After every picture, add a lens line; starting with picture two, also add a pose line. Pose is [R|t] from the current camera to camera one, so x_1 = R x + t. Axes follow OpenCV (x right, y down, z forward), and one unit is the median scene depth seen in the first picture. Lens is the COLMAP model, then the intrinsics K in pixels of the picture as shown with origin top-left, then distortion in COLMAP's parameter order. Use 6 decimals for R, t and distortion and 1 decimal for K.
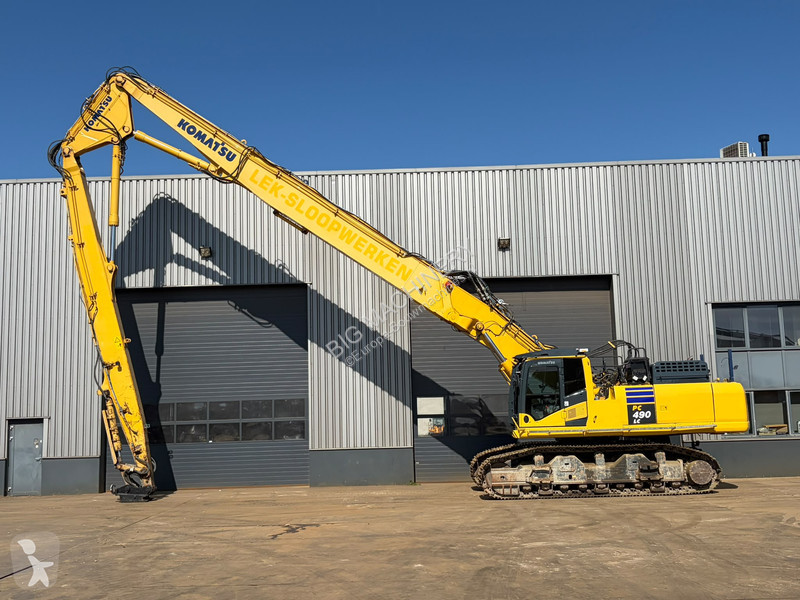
lens RADIAL K [[839.2, 0, 391.2], [0, 839.2, 300.5], [0, 0, 1]] dist [0.046378, 0.000000]
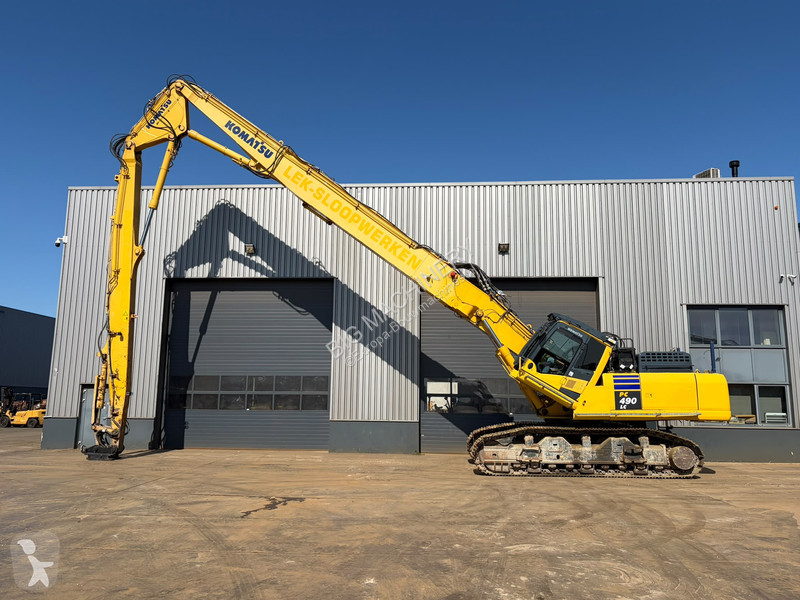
lens RADIAL K [[586.5, 0, 399.2], [0, 586.5, 292.9], [0, 0, 1]] dist [0.004522, 0.009361]
pose [[0.998200, 0.033212, -0.049931, 0.037801], [-0.035120, 0.998667, -0.037818, 0.034672], [0.048608, 0.039503, 0.998036, 0.221806]]
